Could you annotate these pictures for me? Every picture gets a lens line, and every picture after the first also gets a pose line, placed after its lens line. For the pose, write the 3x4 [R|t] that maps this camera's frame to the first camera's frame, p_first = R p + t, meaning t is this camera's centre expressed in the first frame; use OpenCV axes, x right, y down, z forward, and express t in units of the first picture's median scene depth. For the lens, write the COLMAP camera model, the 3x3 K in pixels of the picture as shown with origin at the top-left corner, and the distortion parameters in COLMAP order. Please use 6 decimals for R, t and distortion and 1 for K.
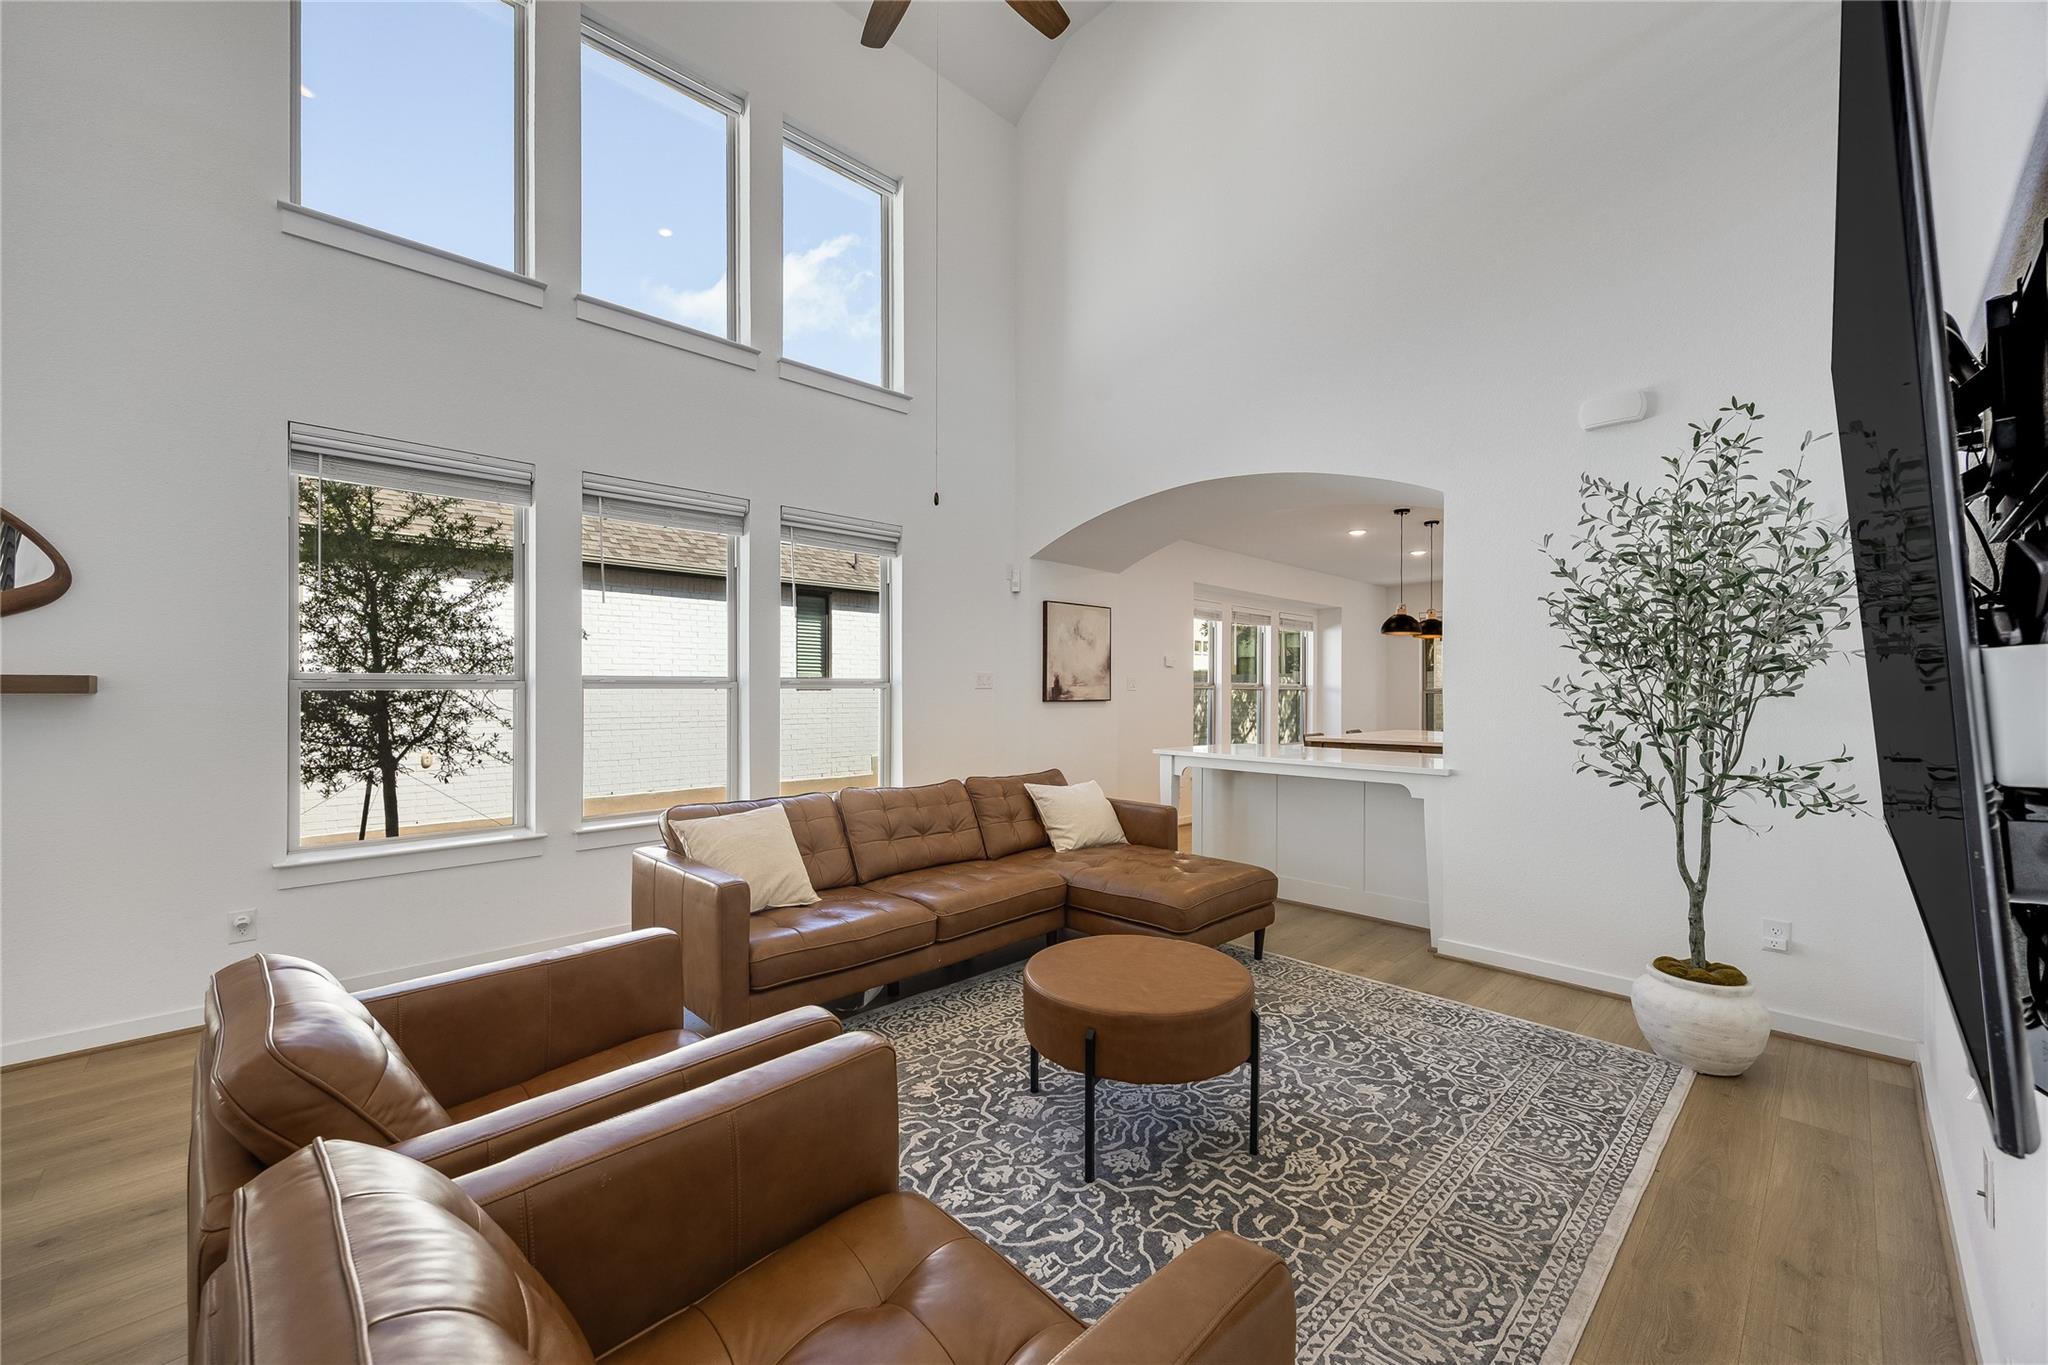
lens RADIAL K [[802.0, 0, 1024.0], [0, 802.0, 682.5], [0, 0, 1]] dist [0.011563, -0.000045]
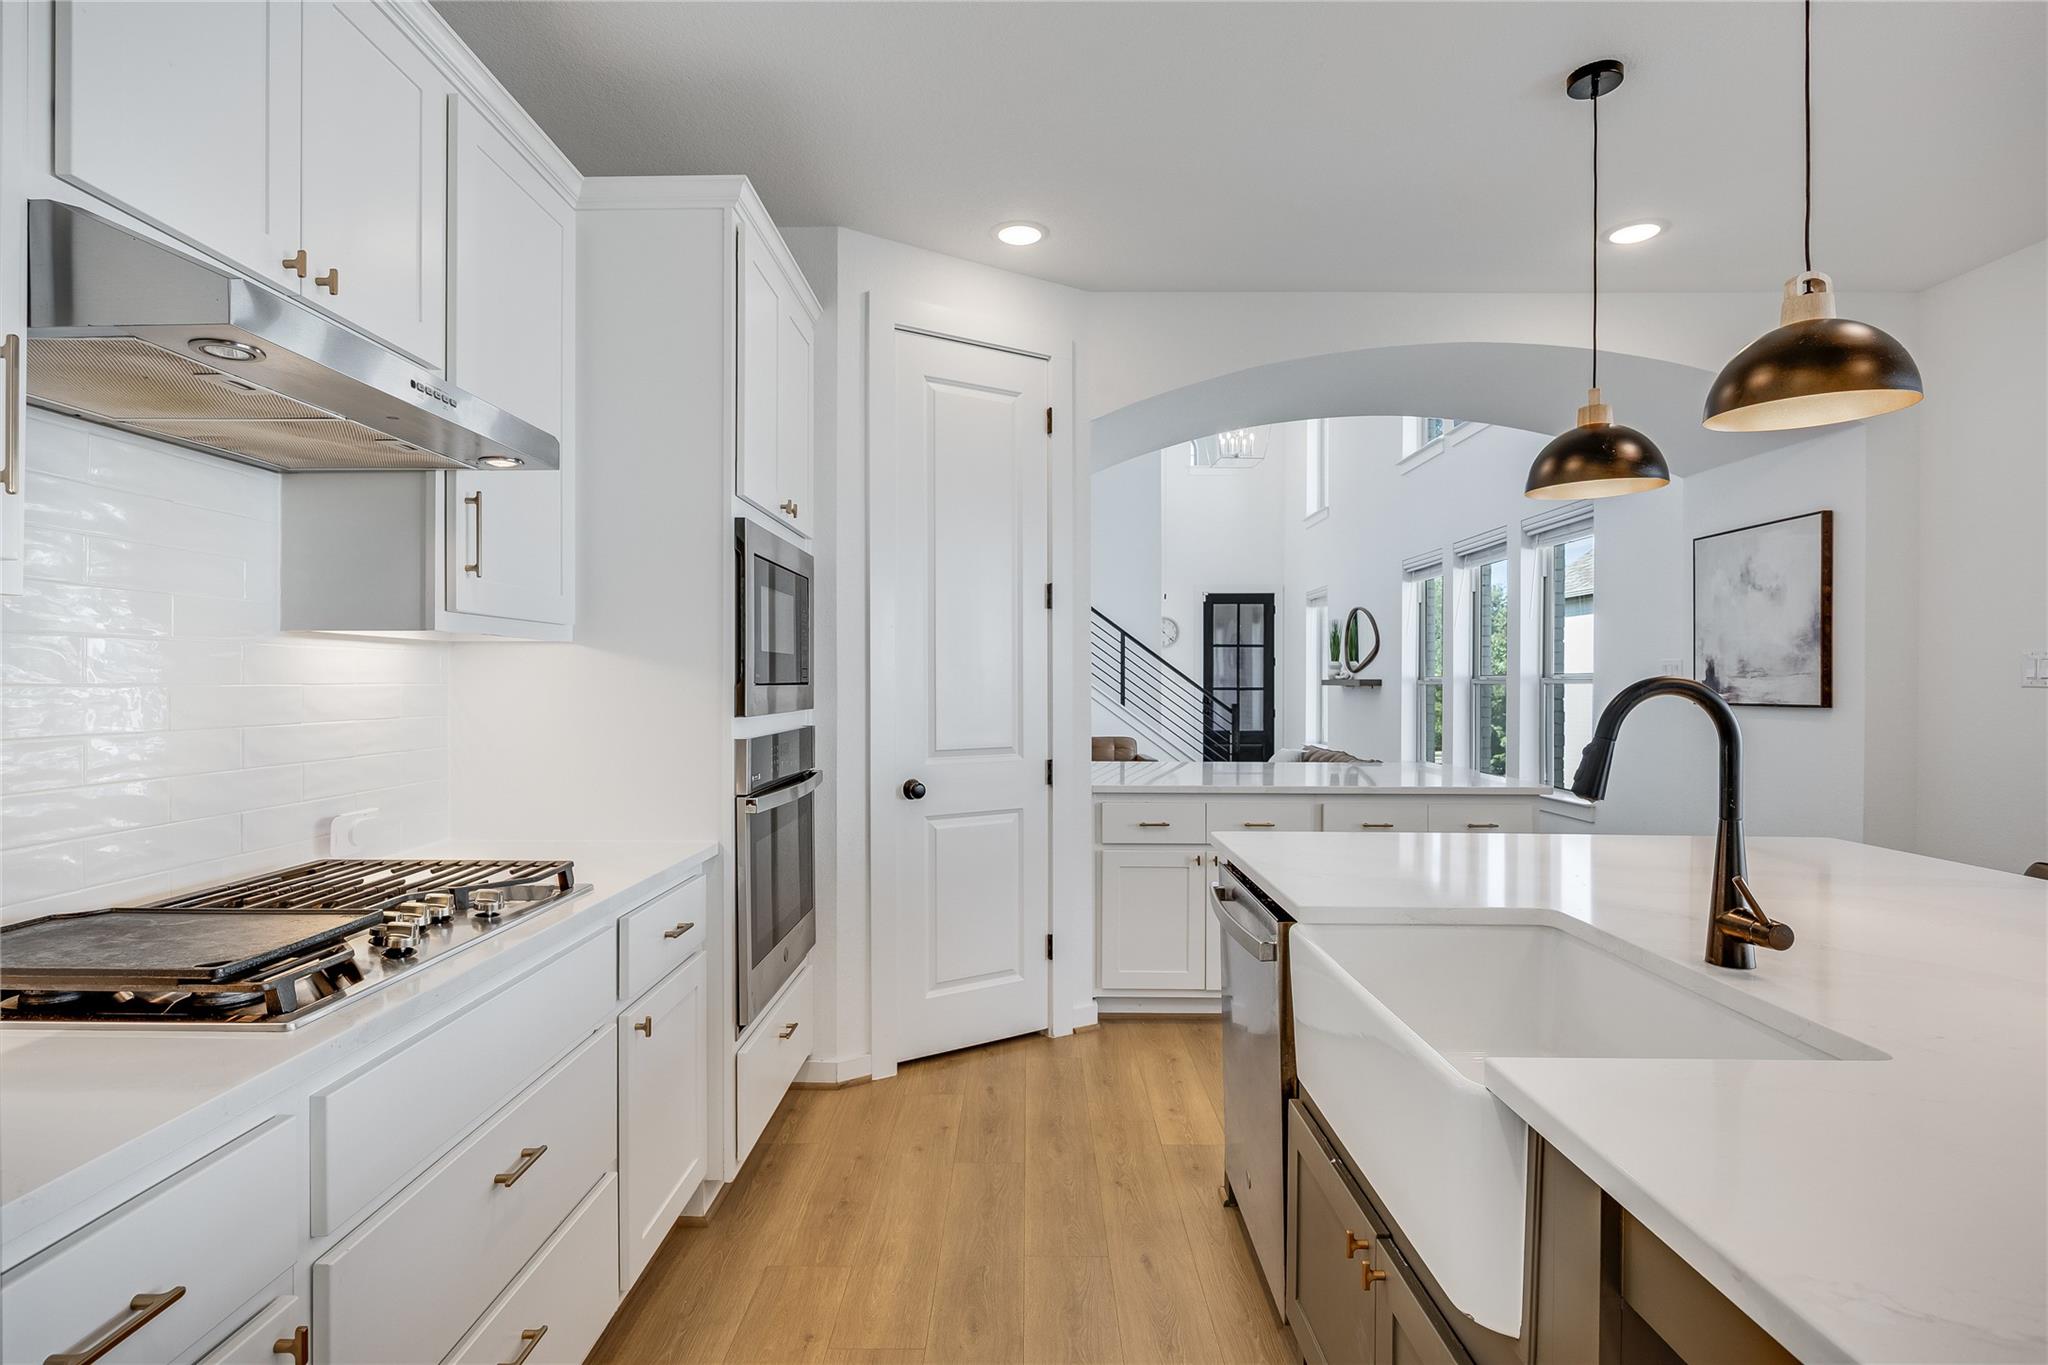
lens RADIAL K [[1004.8, 0, 1015.9], [0, 1004.8, 685.6], [0, 0, 1]] dist [-0.000507, -0.000202]
pose [[-0.712325, -0.002577, -0.701845, 2.292286], [0.002539, 0.999977, -0.006249, 0.032274], [0.701845, -0.006234, -0.712303, 2.900035]]
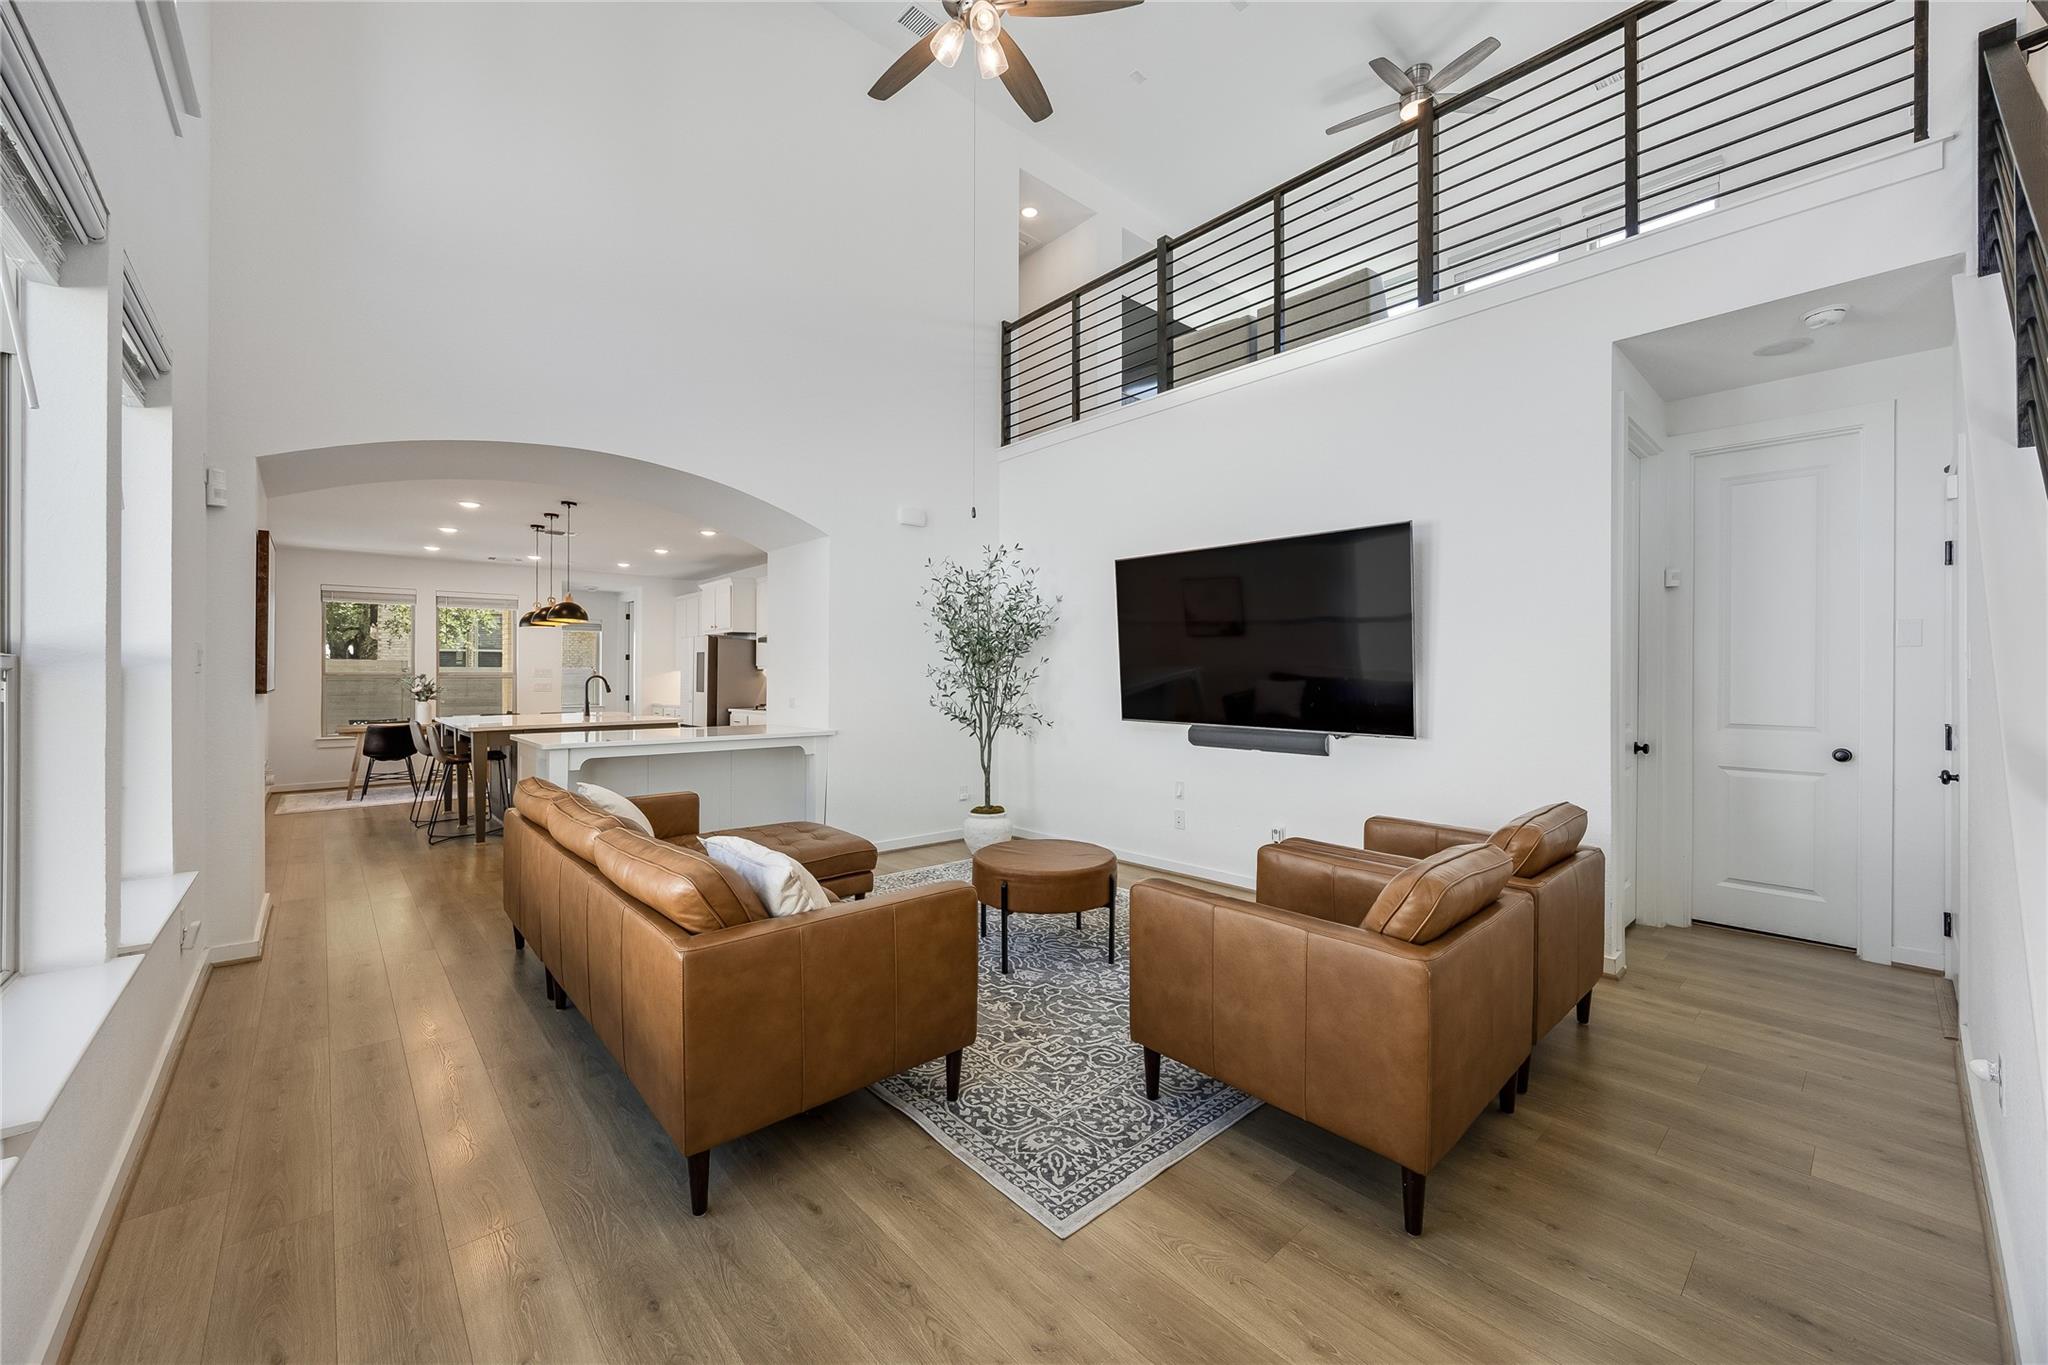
lens RADIAL K [[774.7, 0, 1024.0], [0, 774.7, 682.5], [0, 0, 1]] dist [-0.009878, 0.000360]
pose [[0.039158, -0.006463, 0.999212, -1.326718], [-0.013210, 0.999888, 0.006985, 0.012787], [-0.999146, -0.013473, 0.039068, 0.959469]]
